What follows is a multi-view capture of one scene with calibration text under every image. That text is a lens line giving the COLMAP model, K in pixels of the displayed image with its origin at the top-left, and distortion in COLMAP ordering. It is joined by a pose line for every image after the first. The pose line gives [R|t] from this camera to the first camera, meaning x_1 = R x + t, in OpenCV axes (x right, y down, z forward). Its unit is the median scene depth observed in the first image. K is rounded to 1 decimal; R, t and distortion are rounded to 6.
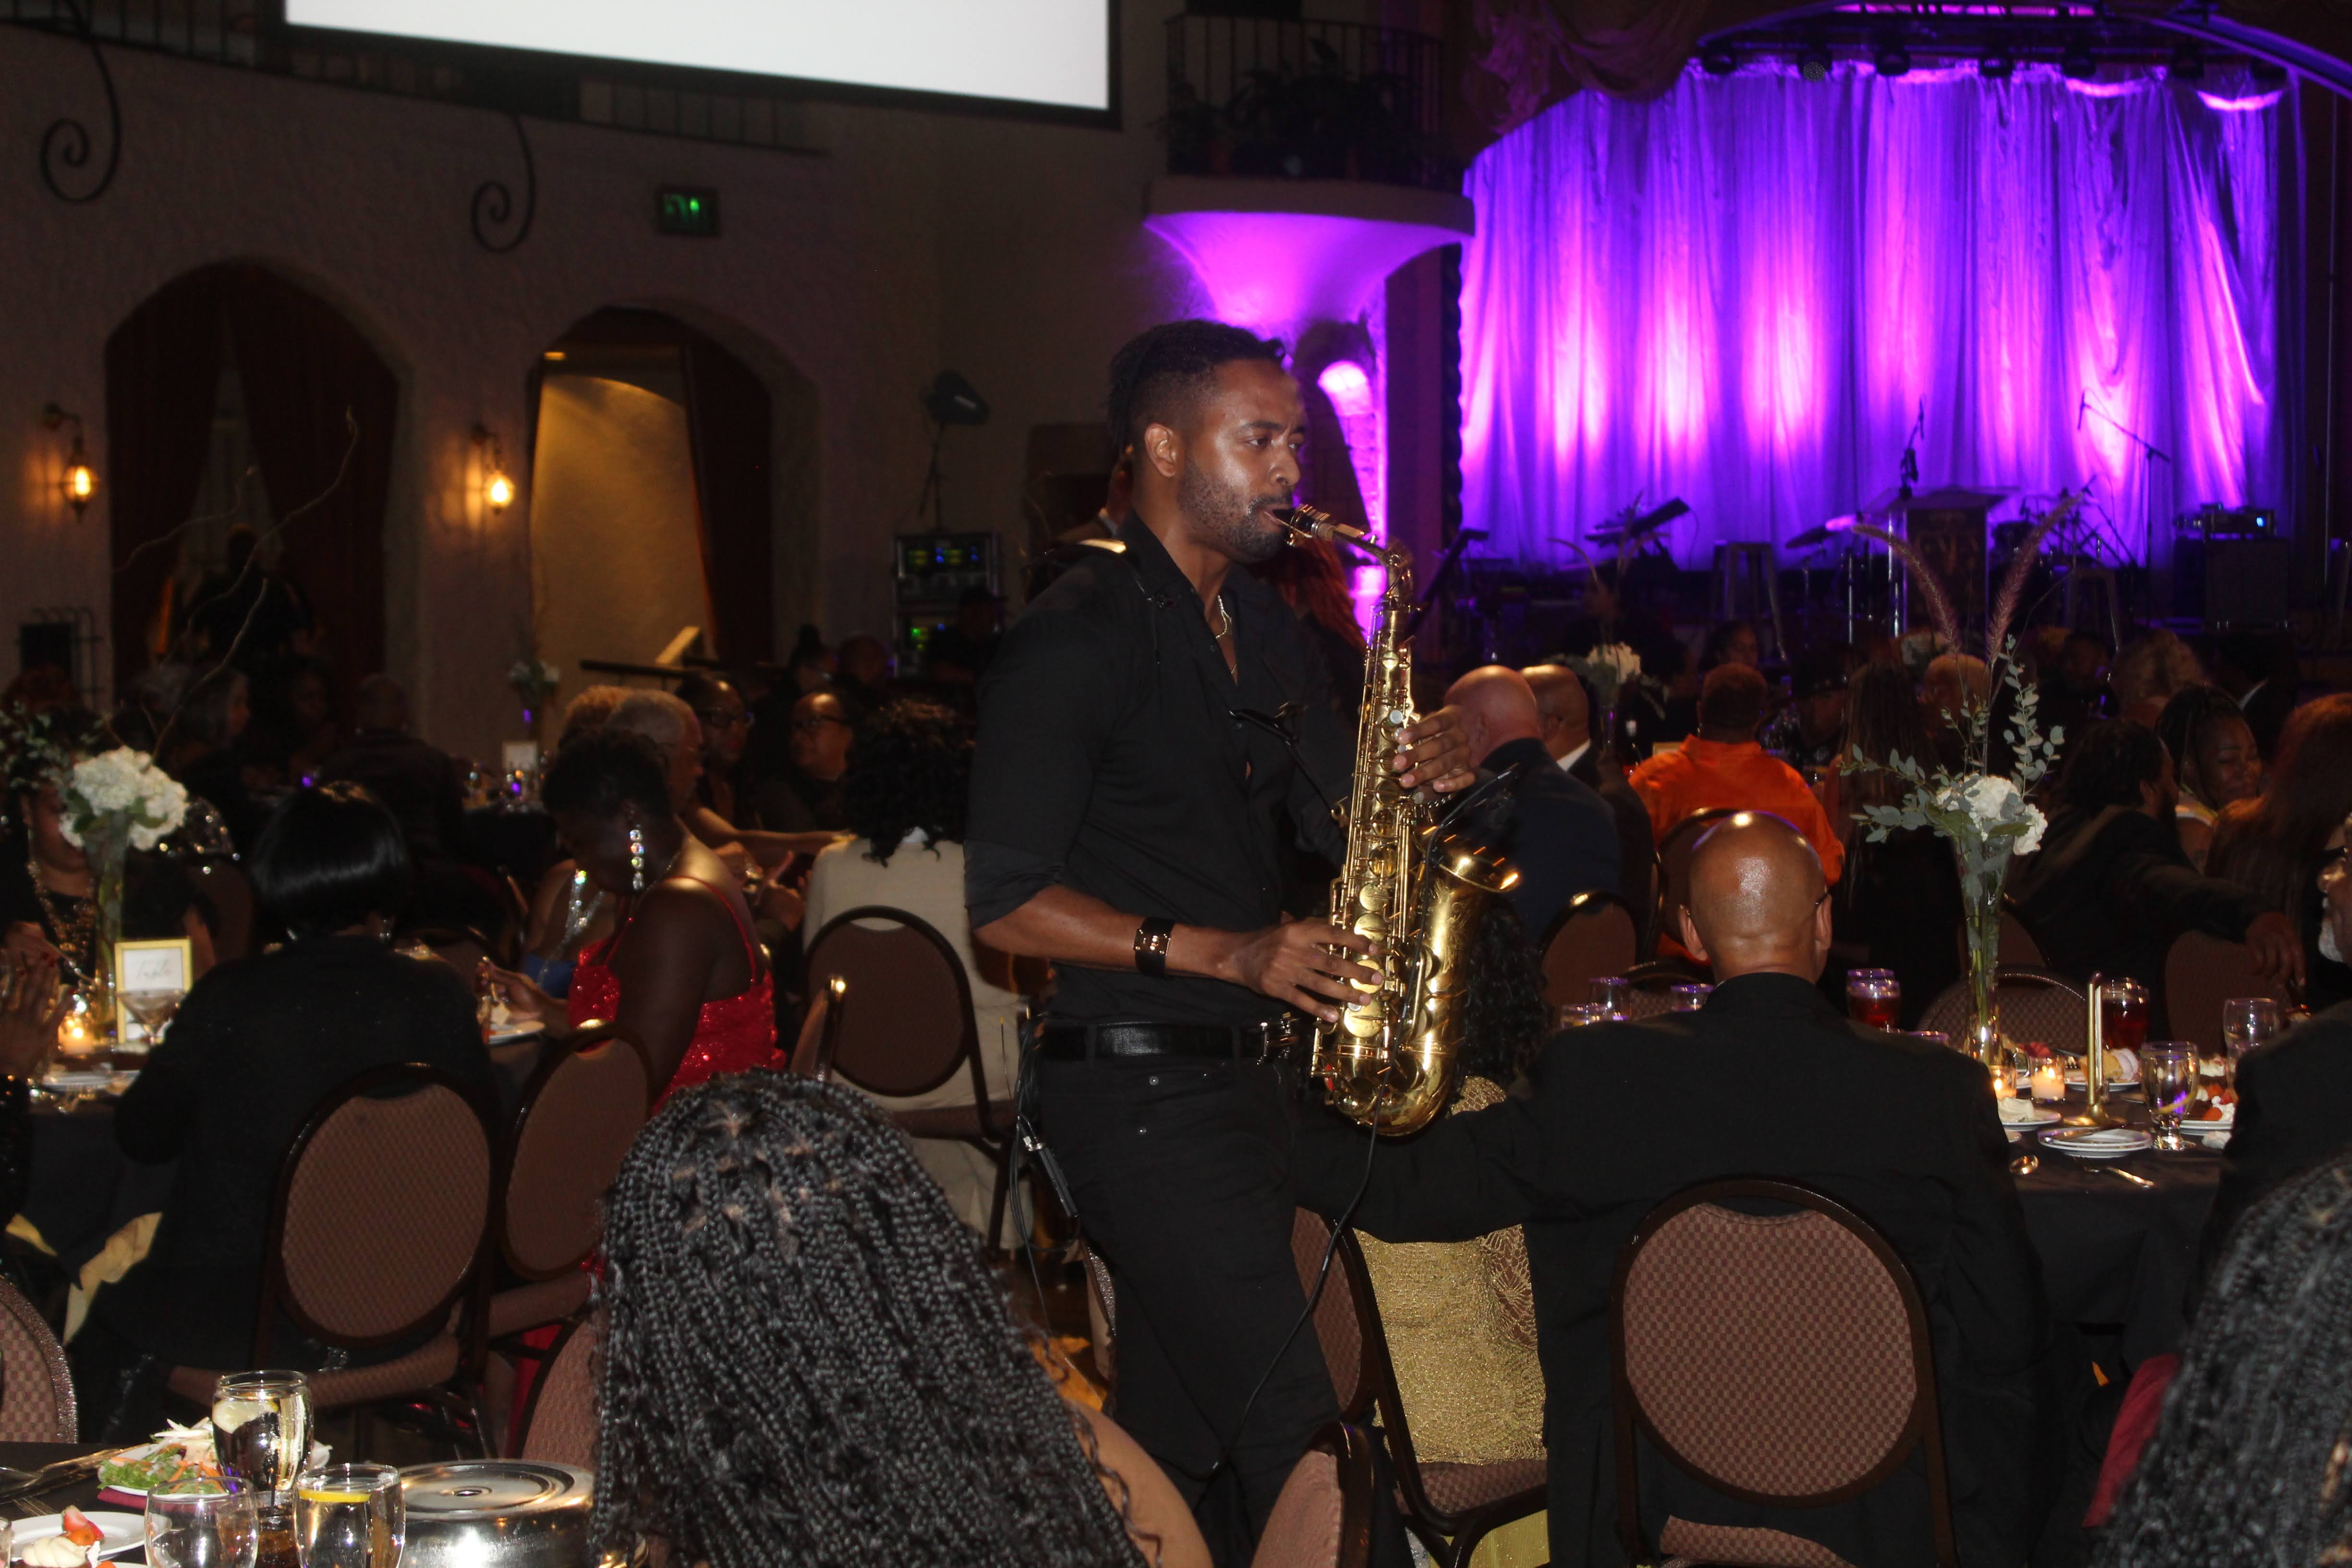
lens RADIAL K [[3975.6, 0, 1127.6], [0, 3975.6, 795.1], [0, 0, 1]] dist [-0.020345, 0.211542]
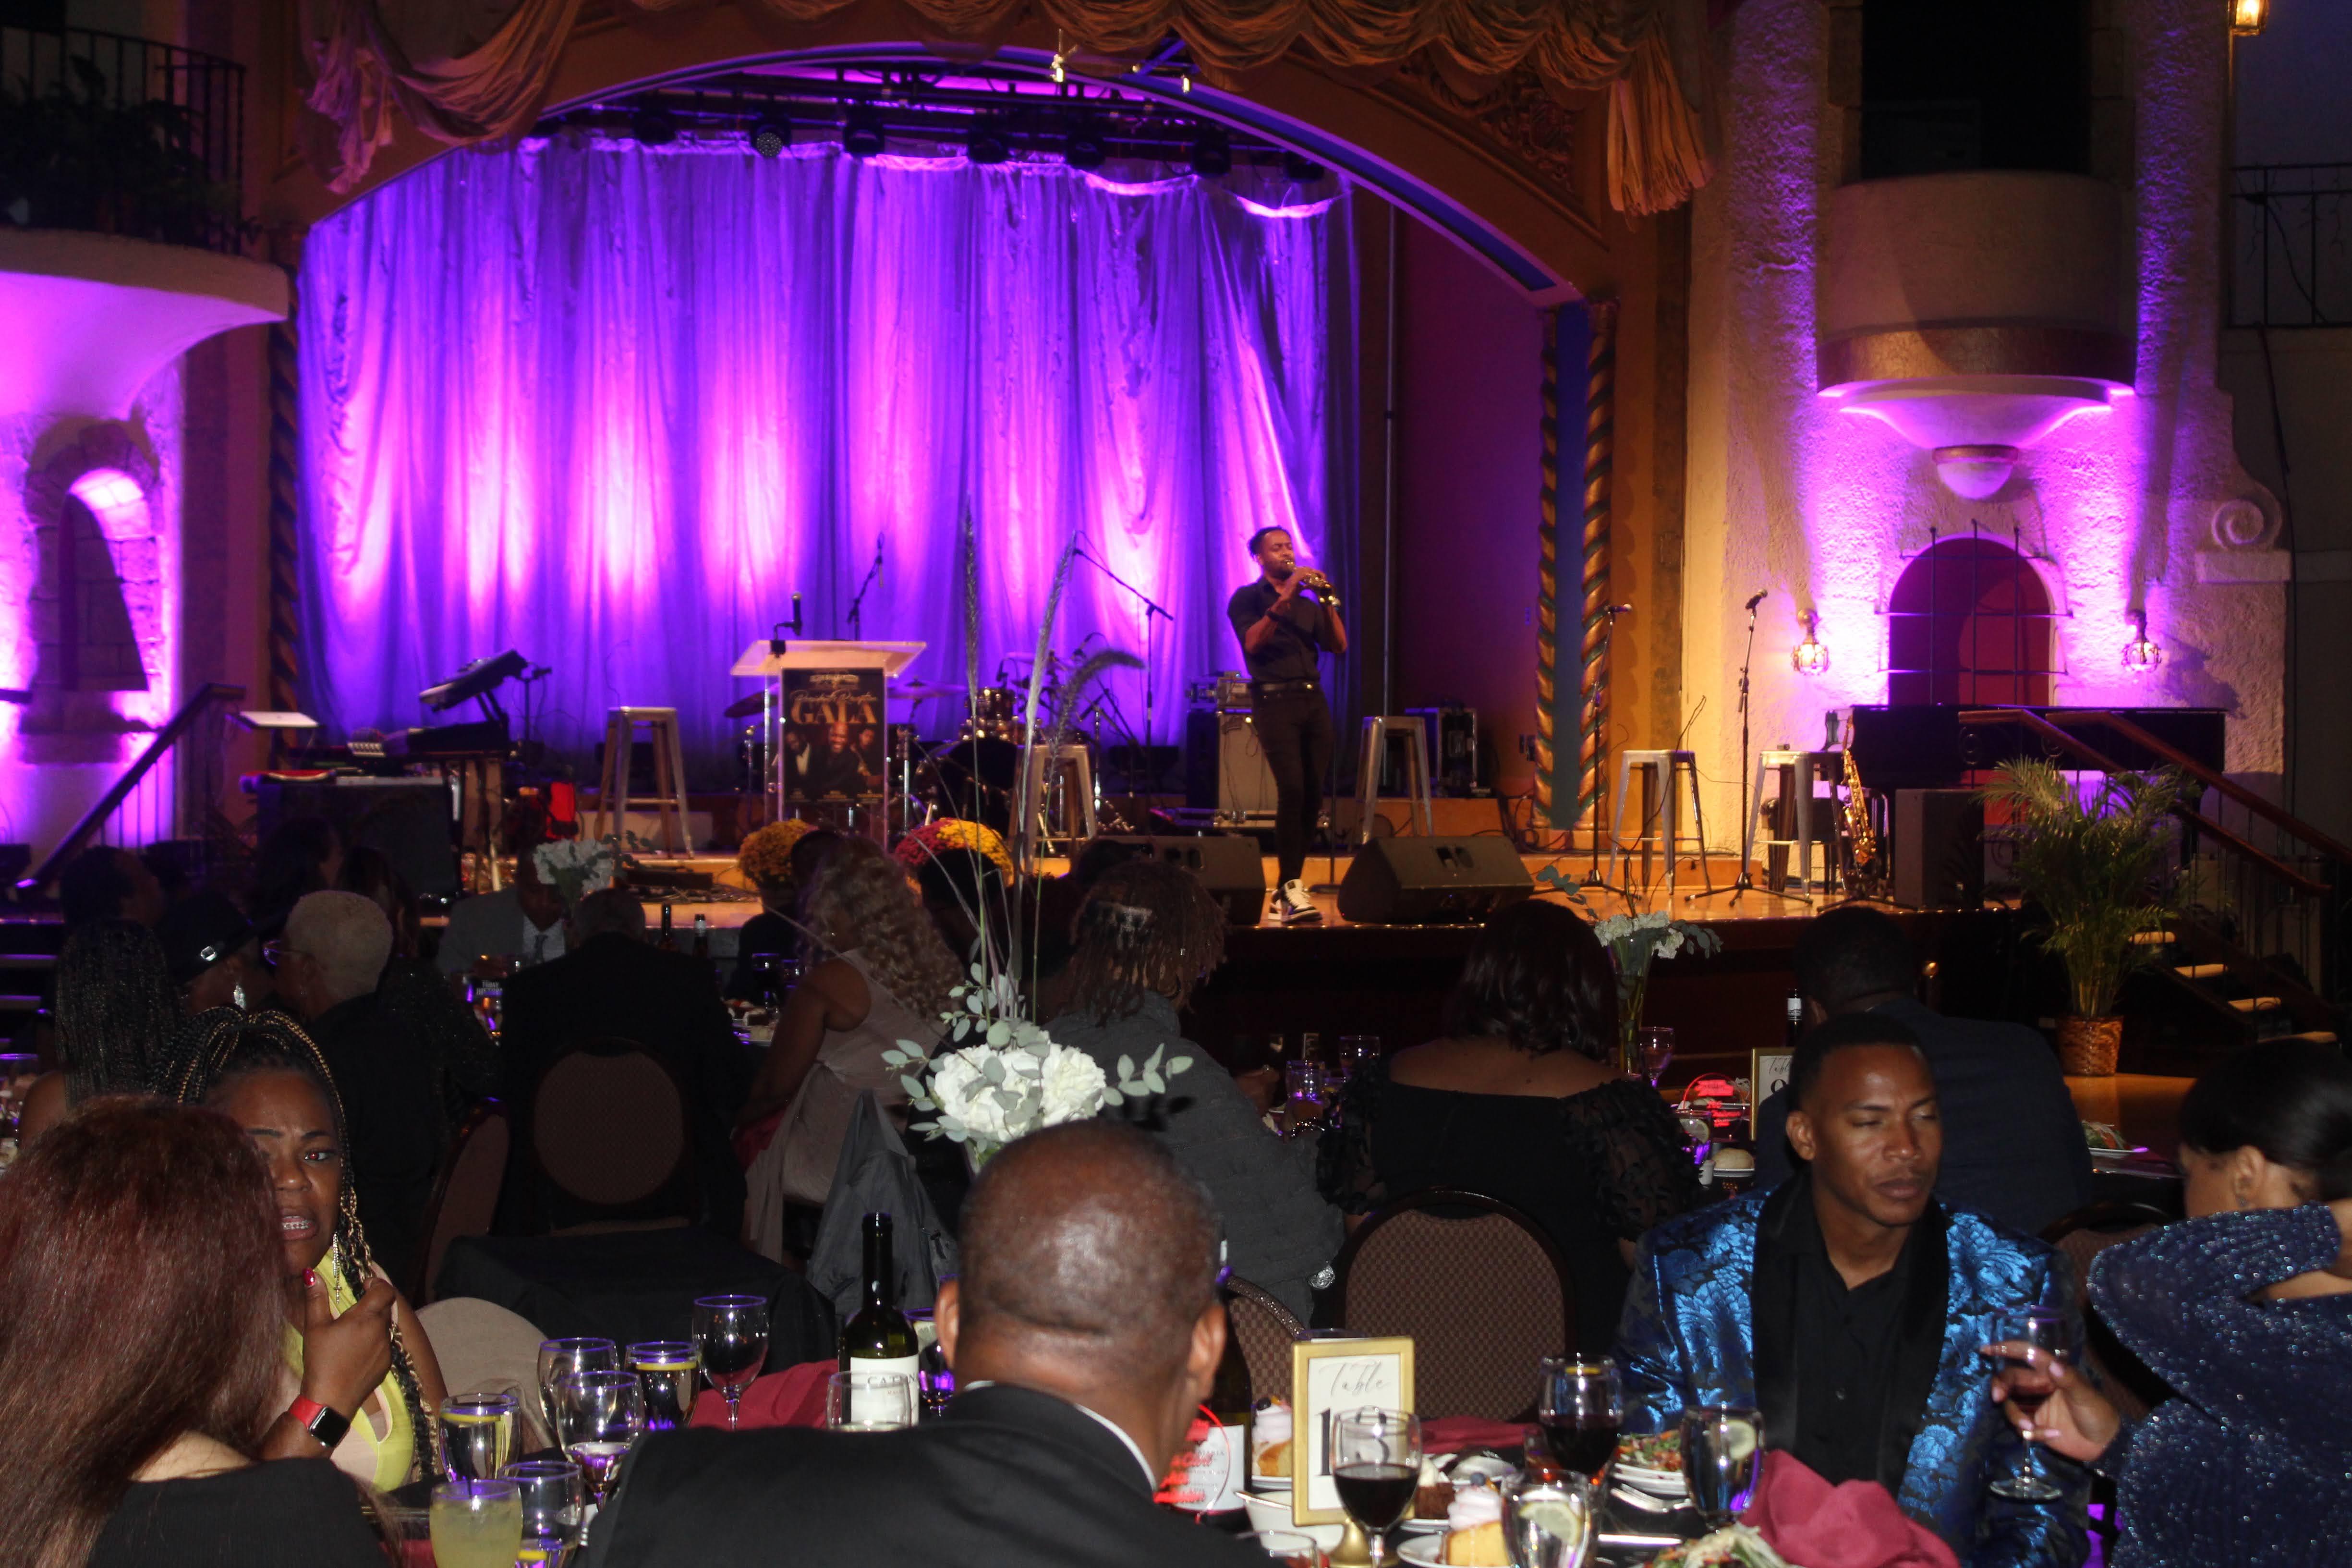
lens RADIAL K [[3975.6, 0, 1127.6], [0, 3975.6, 795.1], [0, 0, 1]] dist [-0.020345, 0.211542]
pose [[0.983004, 0.011008, 0.183253, 0.090358], [-0.003224, 0.999082, -0.042720, -0.010323], [-0.183555, 0.041404, 0.982137, 0.165452]]
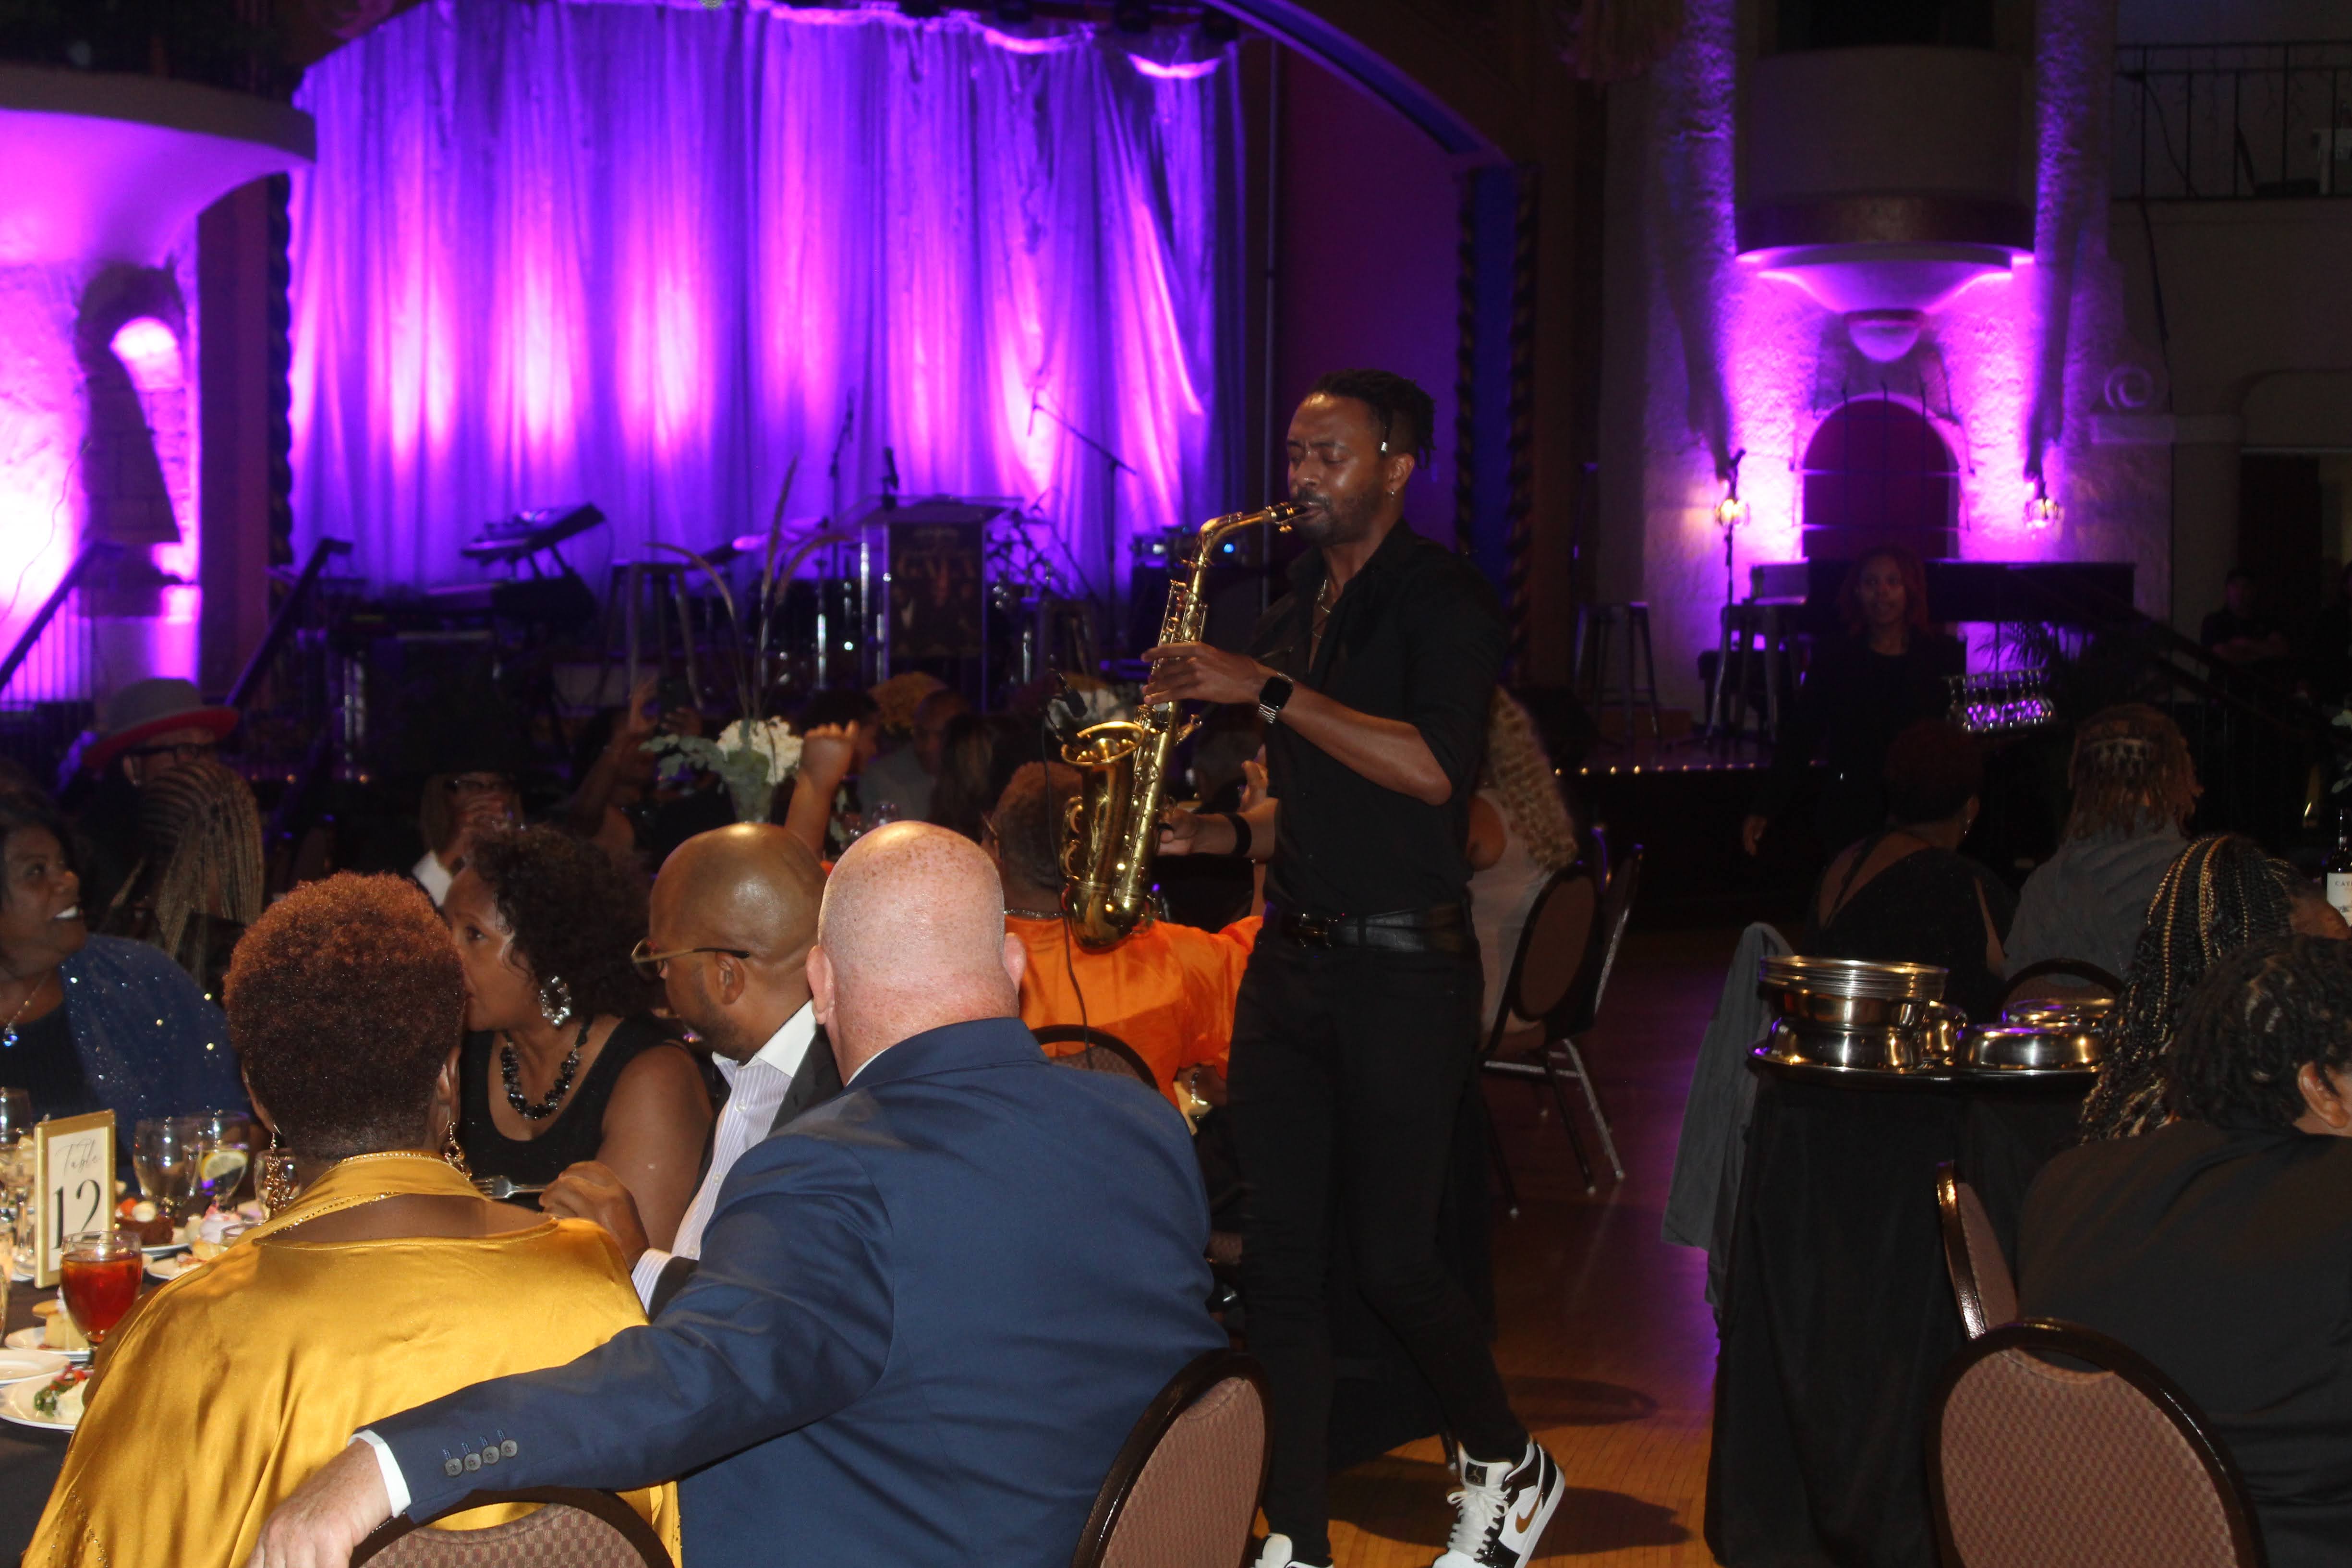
lens RADIAL K [[3975.6, 0, 1127.6], [0, 3975.6, 795.1], [0, 0, 1]] dist [-0.020345, 0.211542]
pose [[0.948522, -0.003017, 0.316697, -0.007459], [0.005039, 0.999972, -0.005566, -0.009841], [-0.316671, 0.006875, 0.948511, 0.177331]]
